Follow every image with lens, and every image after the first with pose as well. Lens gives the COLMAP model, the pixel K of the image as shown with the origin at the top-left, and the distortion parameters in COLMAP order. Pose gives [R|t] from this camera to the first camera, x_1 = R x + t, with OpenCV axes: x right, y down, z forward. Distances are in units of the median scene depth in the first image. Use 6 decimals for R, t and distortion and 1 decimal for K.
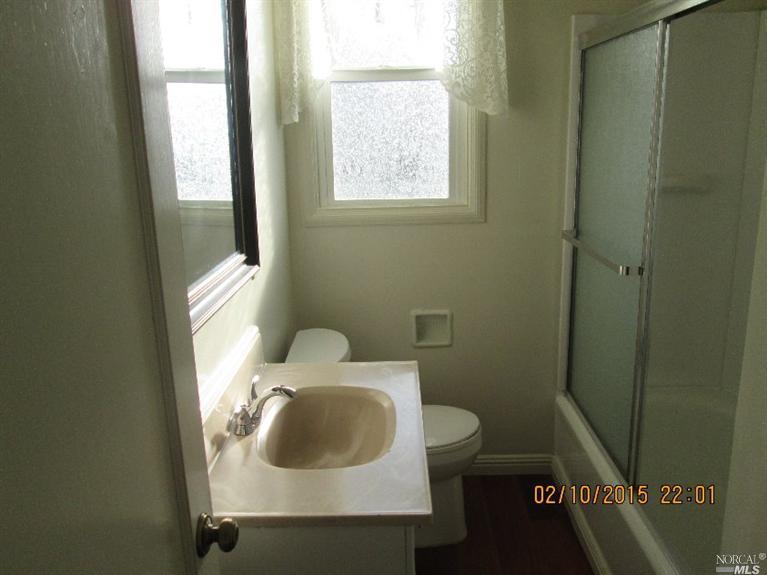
lens RADIAL K [[637.6, 0, 383.5], [0, 637.6, 287.5], [0, 0, 1]] dist [-0.038880, 0.018753]
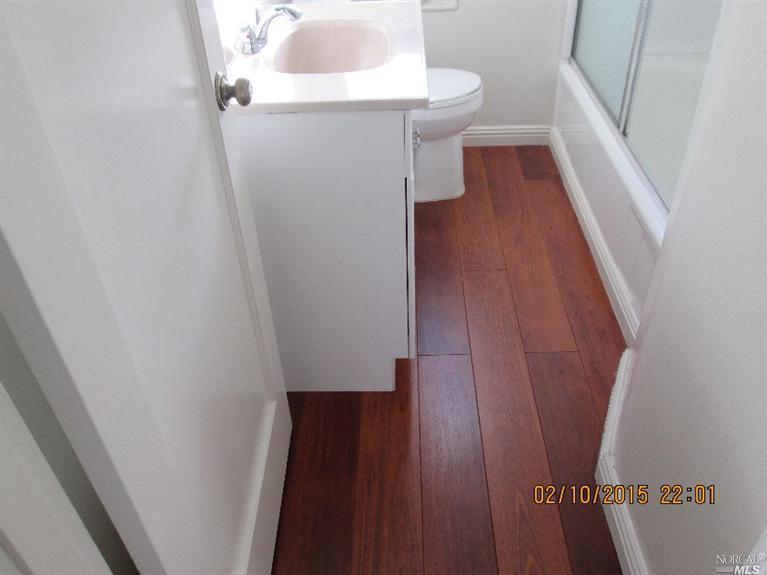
lens RADIAL K [[637.6, 0, 383.5], [0, 637.6, 287.5], [0, 0, 1]] dist [-0.038880, 0.018753]
pose [[0.999927, -0.000539, -0.012030, 0.006485], [0.005353, 0.914782, 0.403912, 0.107155], [0.010787, -0.403947, 0.914719, -0.068561]]
